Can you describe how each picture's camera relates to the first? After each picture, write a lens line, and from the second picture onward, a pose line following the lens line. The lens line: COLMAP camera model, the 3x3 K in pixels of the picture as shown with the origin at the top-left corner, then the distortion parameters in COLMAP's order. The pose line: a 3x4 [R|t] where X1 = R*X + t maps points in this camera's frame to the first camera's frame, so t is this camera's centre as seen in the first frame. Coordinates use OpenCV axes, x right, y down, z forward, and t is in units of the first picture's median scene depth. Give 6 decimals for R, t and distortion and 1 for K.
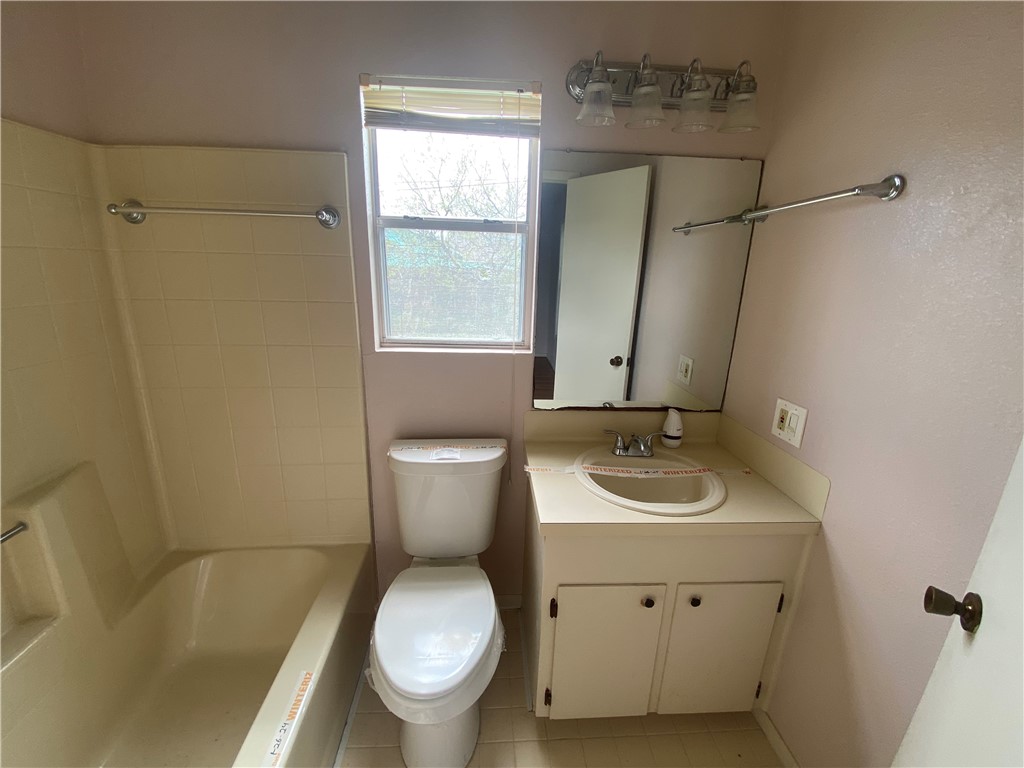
lens RADIAL K [[410.9, 0, 510.8], [0, 410.9, 383.0], [0, 0, 1]] dist [0.027536, -0.024991]
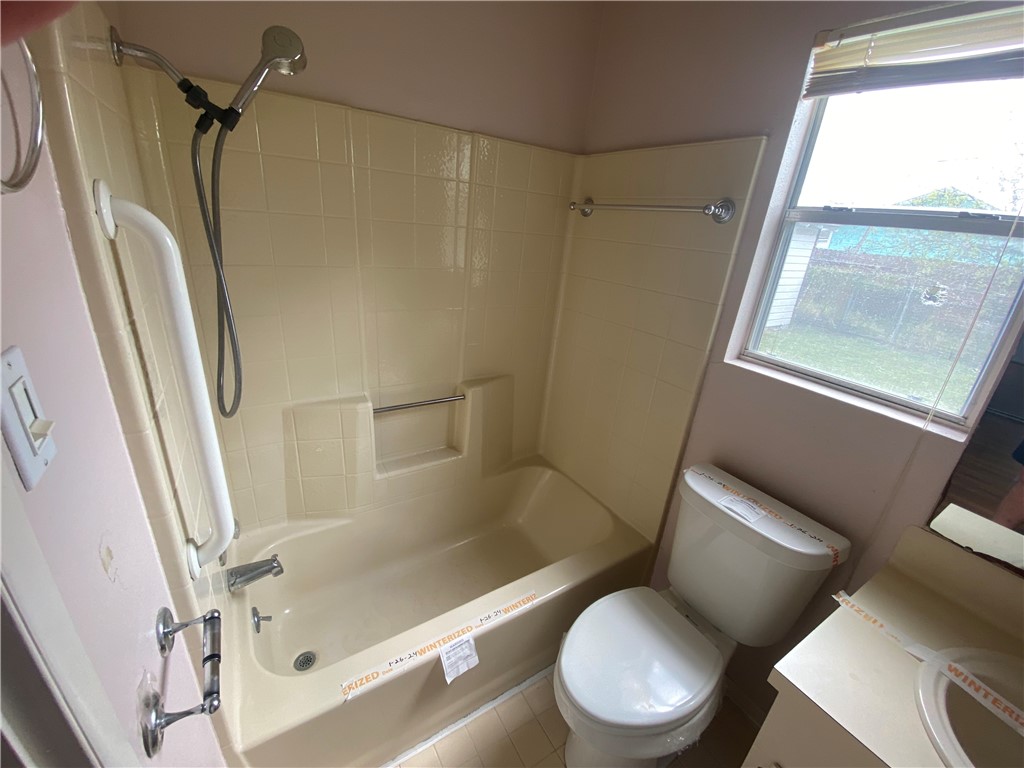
lens RADIAL K [[410.9, 0, 510.8], [0, 410.9, 383.0], [0, 0, 1]] dist [0.027536, -0.024991]
pose [[0.477254, 0.333155, -0.813165, 0.210714], [-0.297309, 0.931995, 0.207346, -0.090106], [0.826944, 0.142805, 0.543848, 0.155844]]
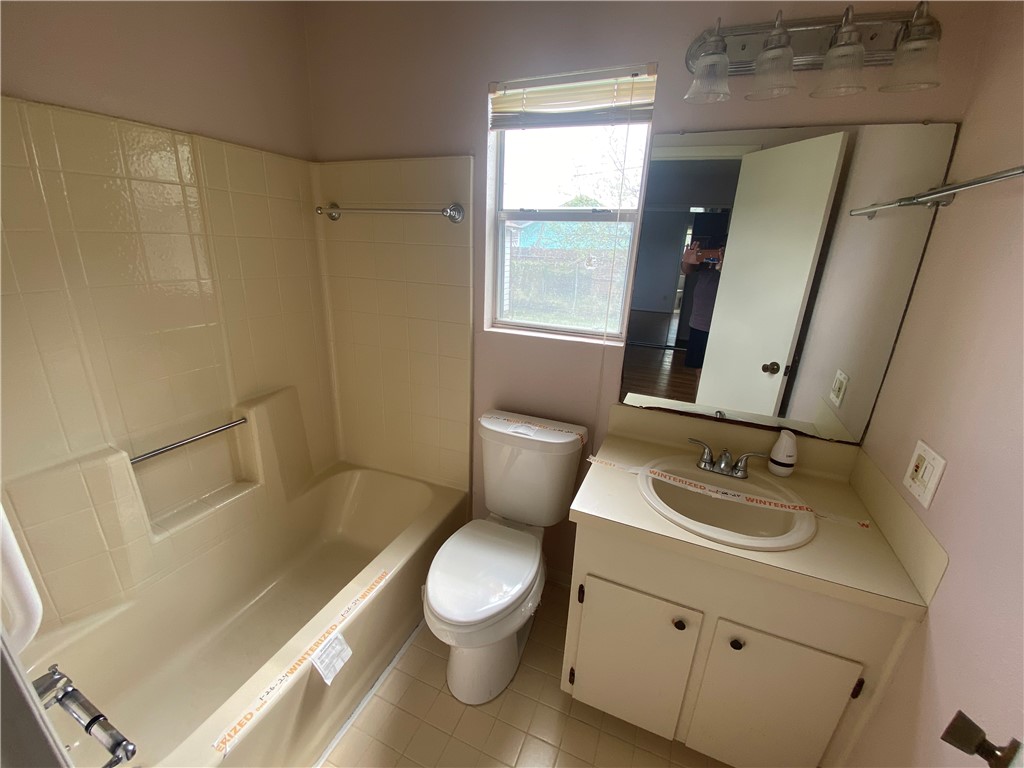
lens RADIAL K [[410.9, 0, 510.8], [0, 410.9, 383.0], [0, 0, 1]] dist [0.027536, -0.024991]
pose [[0.896187, 0.146377, -0.418835, 0.261342], [-0.129953, 0.989209, 0.067654, -0.019711], [0.424218, -0.006202, 0.905539, -0.003828]]
